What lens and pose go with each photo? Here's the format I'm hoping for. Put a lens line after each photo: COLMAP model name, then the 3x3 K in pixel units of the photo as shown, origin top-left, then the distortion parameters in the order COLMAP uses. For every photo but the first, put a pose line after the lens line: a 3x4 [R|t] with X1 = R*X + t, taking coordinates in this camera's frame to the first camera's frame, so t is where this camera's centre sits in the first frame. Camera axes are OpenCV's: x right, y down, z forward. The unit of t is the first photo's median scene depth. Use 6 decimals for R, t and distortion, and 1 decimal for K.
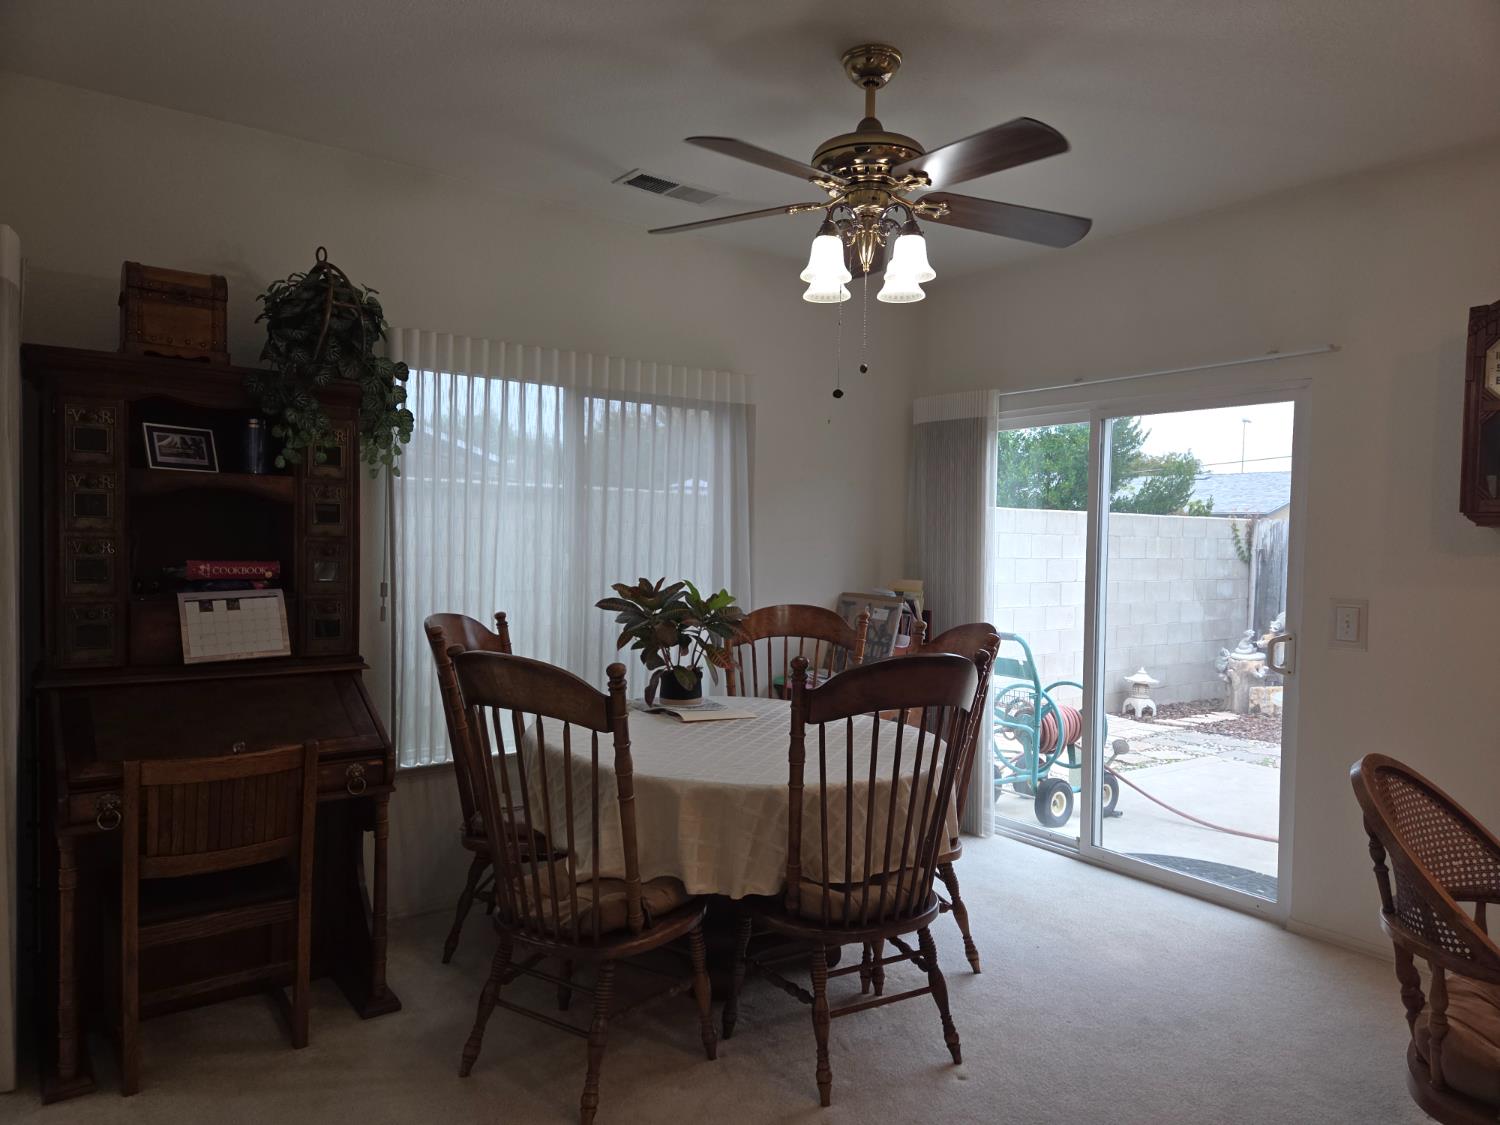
lens RADIAL K [[991.3, 0, 753.1], [0, 991.3, 570.1], [0, 0, 1]] dist [0.081869, -0.059541]
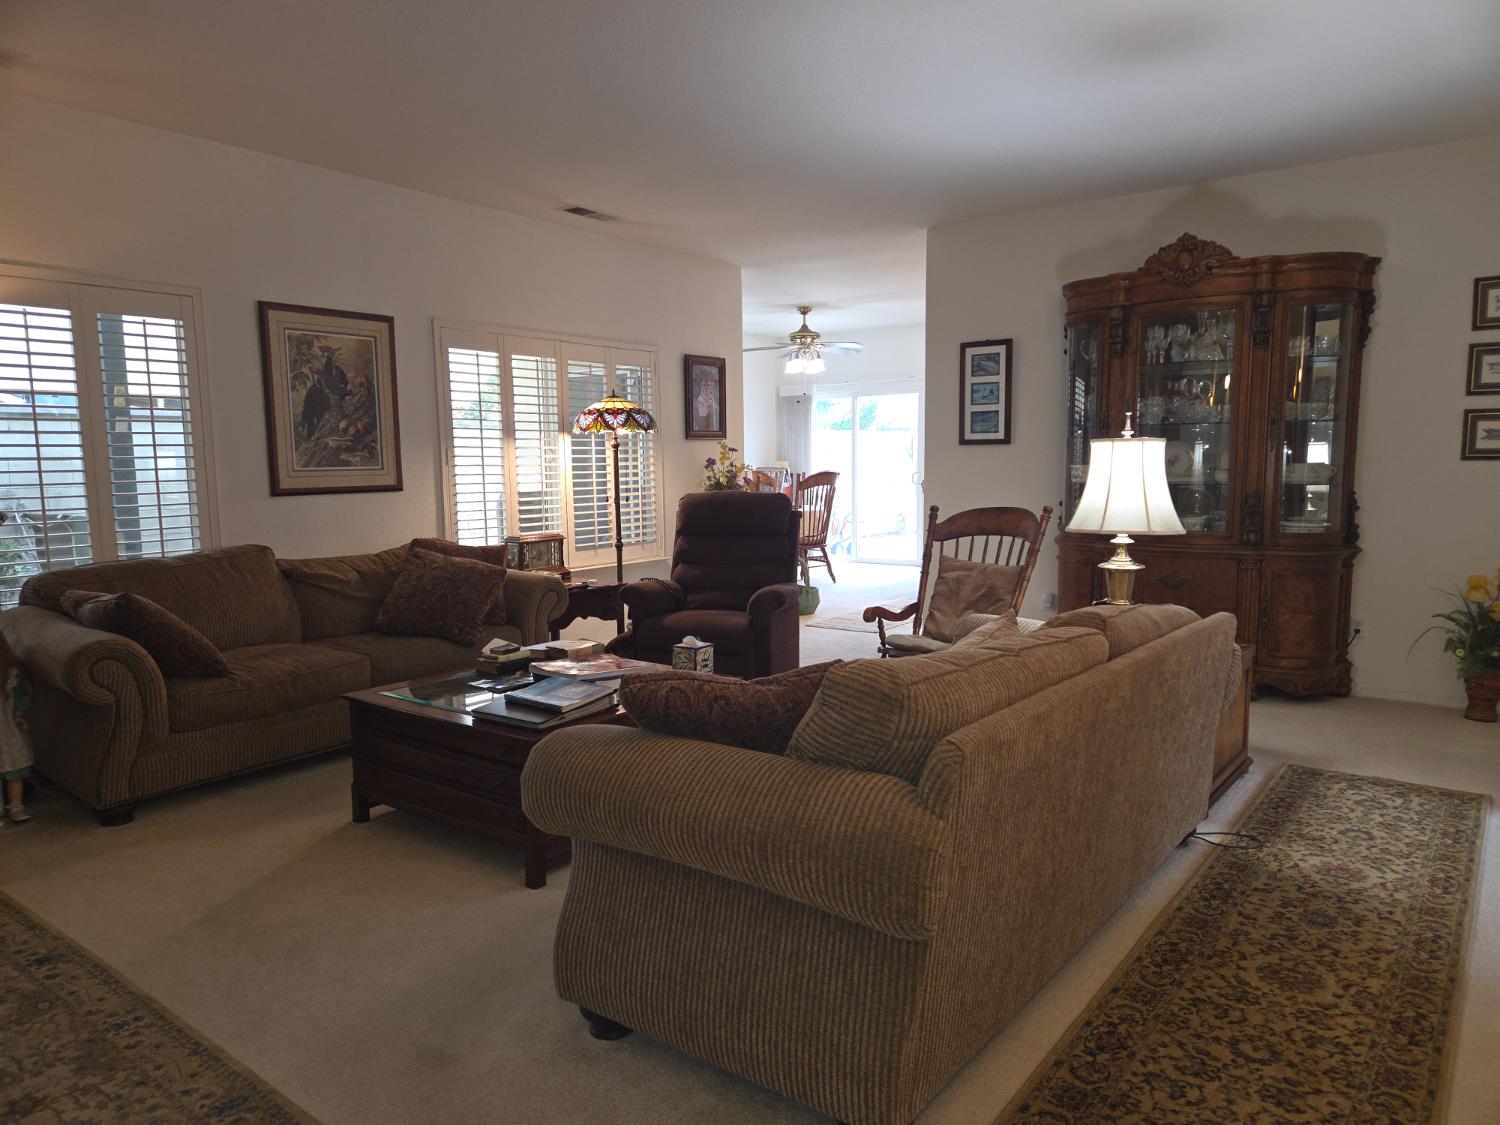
lens RADIAL K [[991.3, 0, 753.1], [0, 991.3, 570.1], [0, 0, 1]] dist [0.081869, -0.059541]
pose [[0.957274, -0.062212, 0.282410, -0.797397], [0.038795, 0.995385, 0.087773, 0.076730], [-0.286567, -0.073066, 0.955270, -1.725132]]
